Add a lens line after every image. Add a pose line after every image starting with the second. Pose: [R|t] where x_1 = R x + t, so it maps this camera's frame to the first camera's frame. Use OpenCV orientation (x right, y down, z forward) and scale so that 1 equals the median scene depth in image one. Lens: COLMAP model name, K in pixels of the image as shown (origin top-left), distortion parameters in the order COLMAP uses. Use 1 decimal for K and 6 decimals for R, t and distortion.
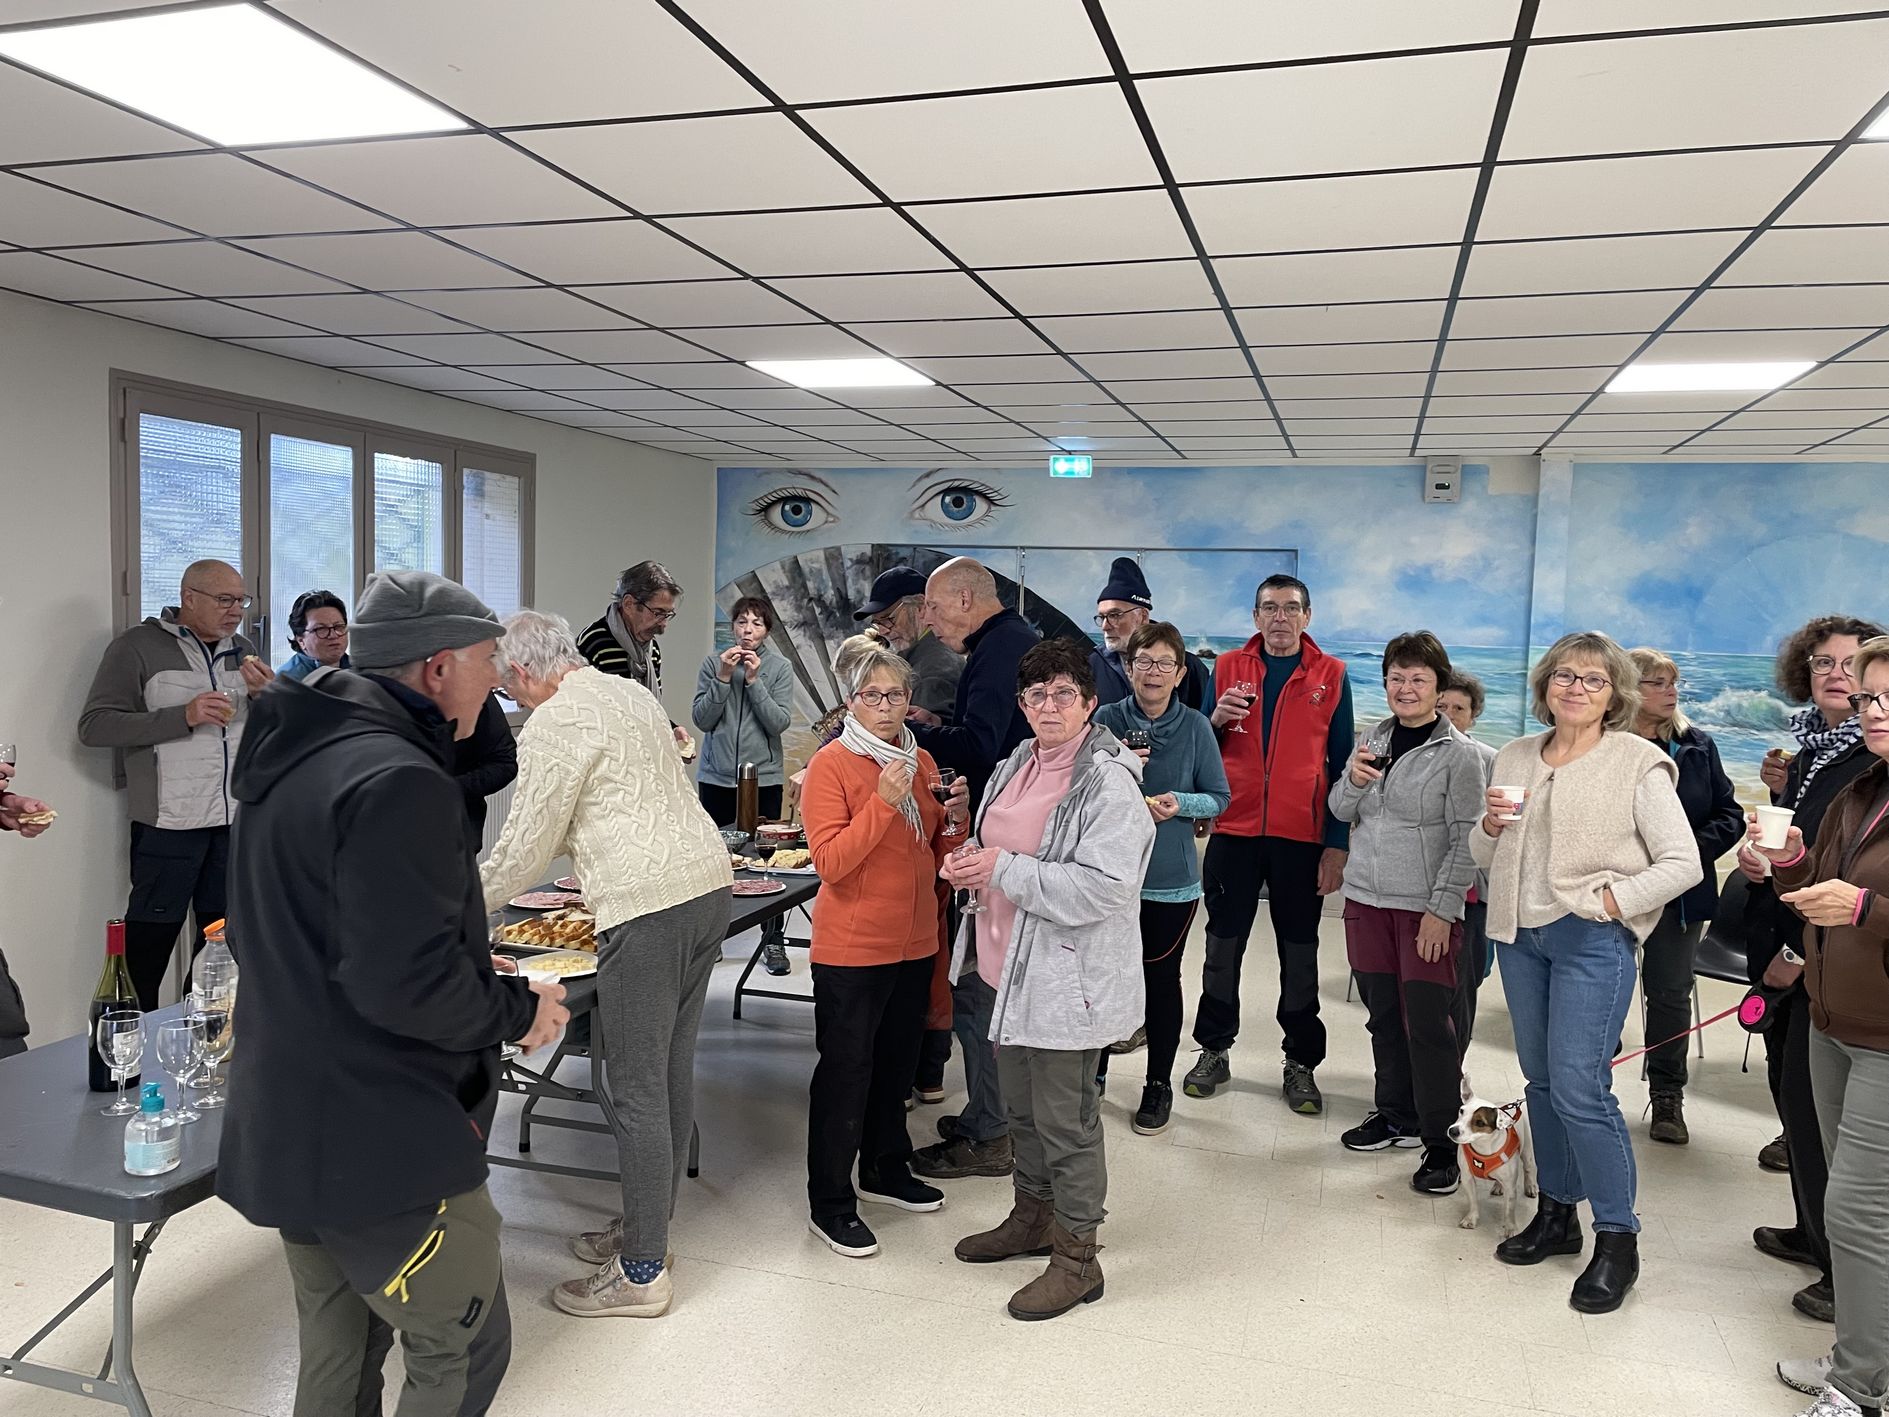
lens RADIAL K [[1429.5, 0, 921.7], [0, 1429.5, 703.2], [0, 0, 1]] dist [0.101052, -0.134514]
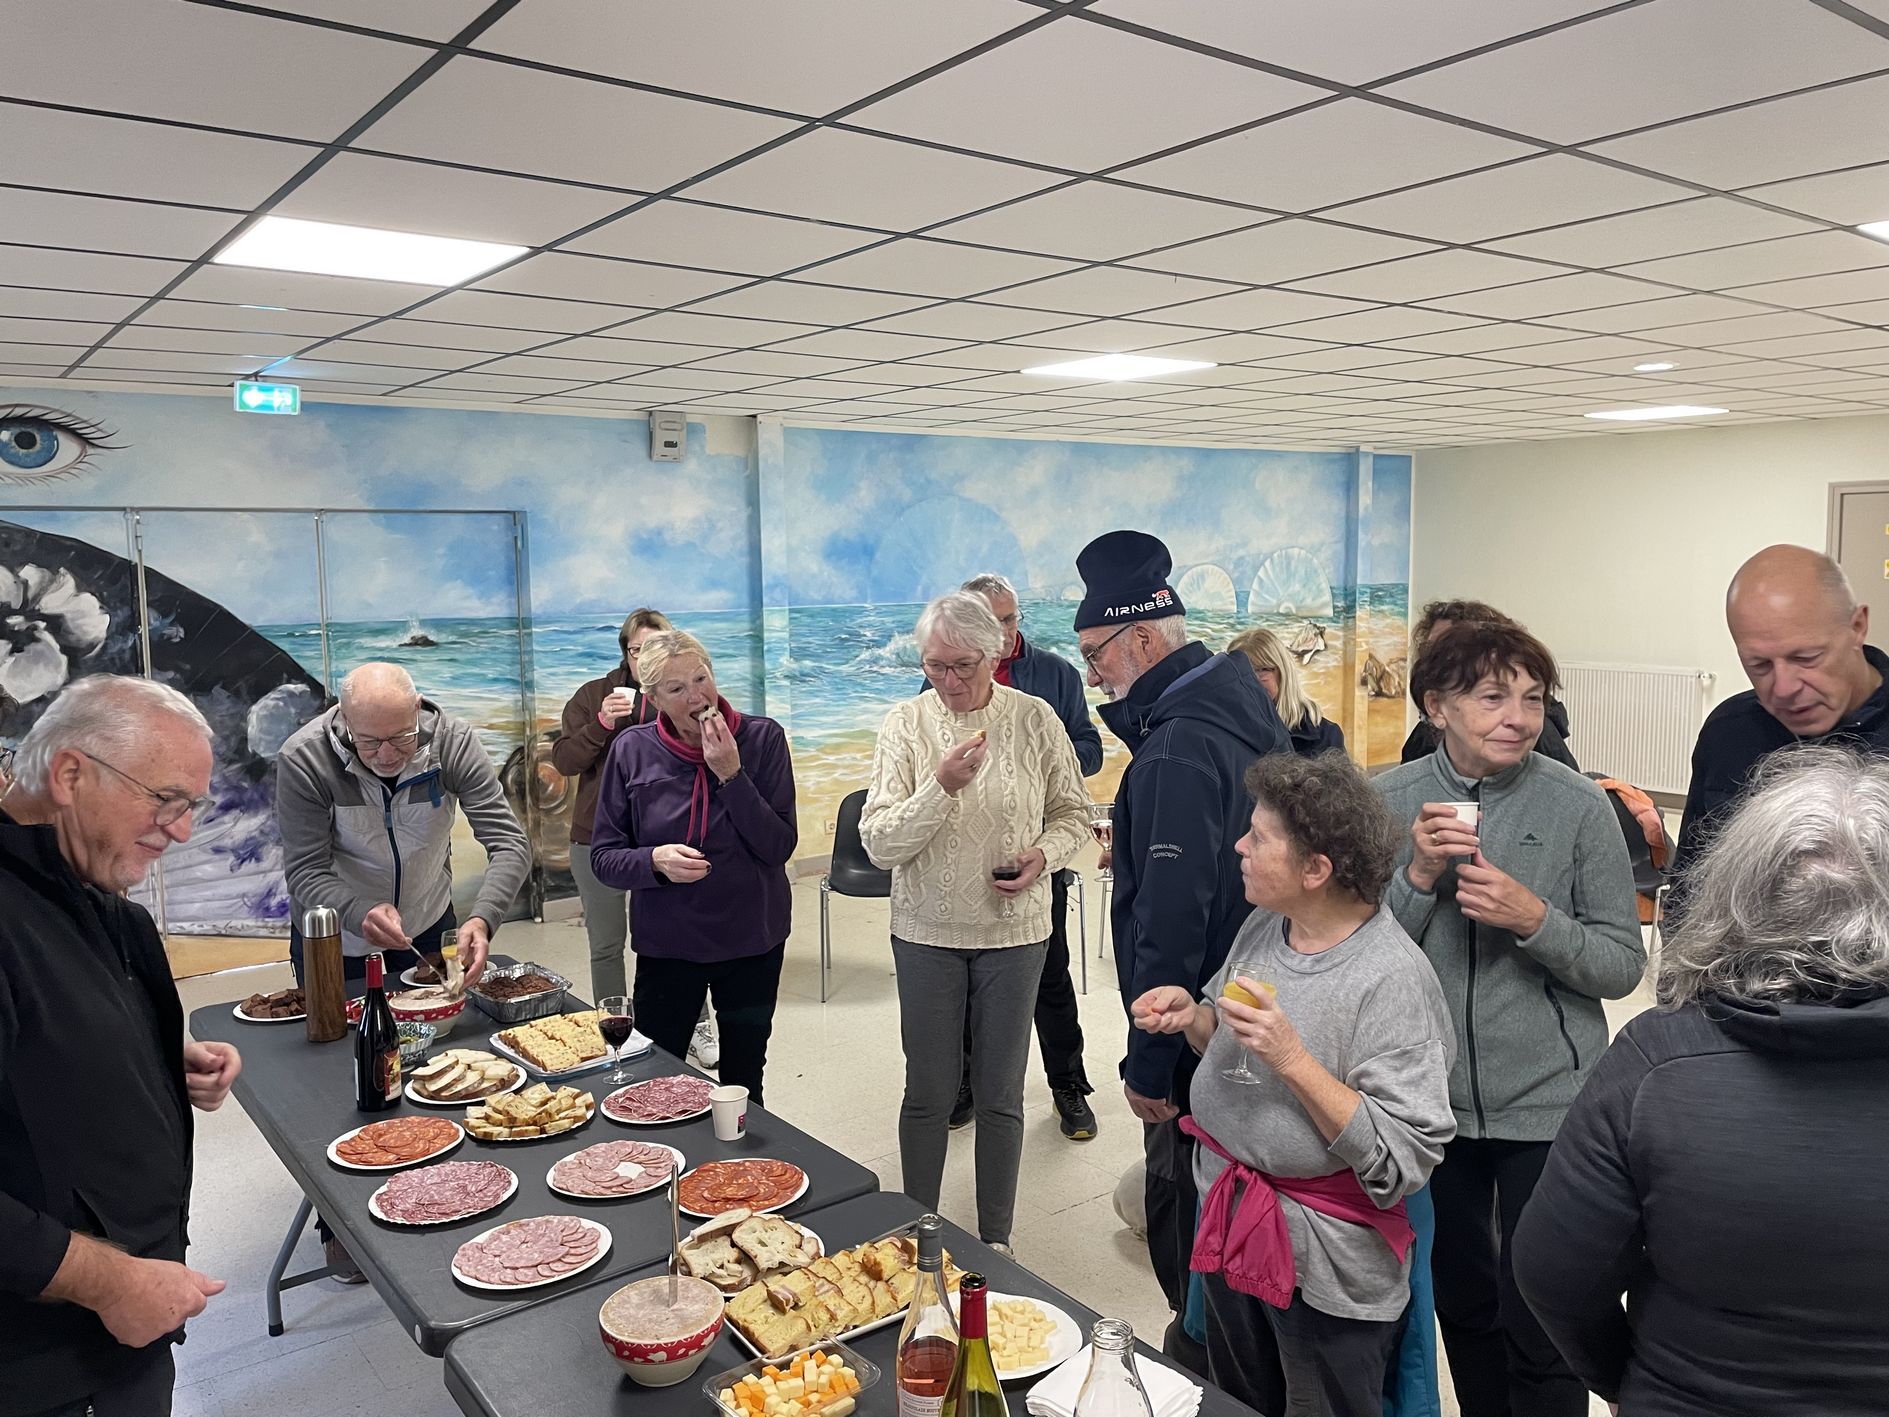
lens RADIAL K [[1429.5, 0, 958.5], [0, 1429.5, 686.5], [0, 0, 1]] dist [0.101052, -0.134514]
pose [[0.570284, -0.113448, 0.813576, -0.313549], [0.084764, 0.993257, 0.079088, -0.051089], [-0.817062, 0.023859, 0.576056, 0.308621]]
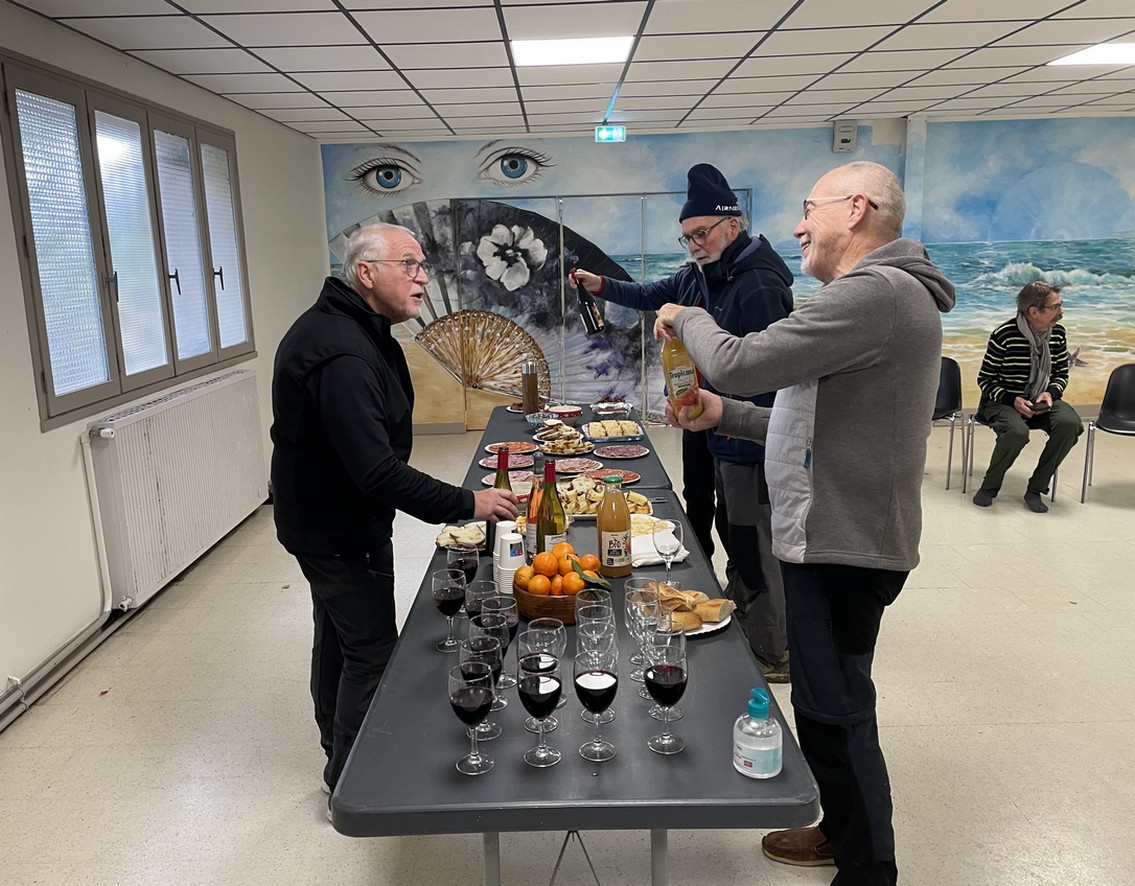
lens RADIAL K [[921.7, 0, 540.2], [0, 921.7, 436.0], [0, 0, 1]] dist [0.092602, -0.115518]
pose [[0.954762, -0.113622, 0.274807, -0.250991], [0.077073, 0.987097, 0.140353, -0.006359], [-0.287208, -0.112823, 0.951201, 0.122565]]
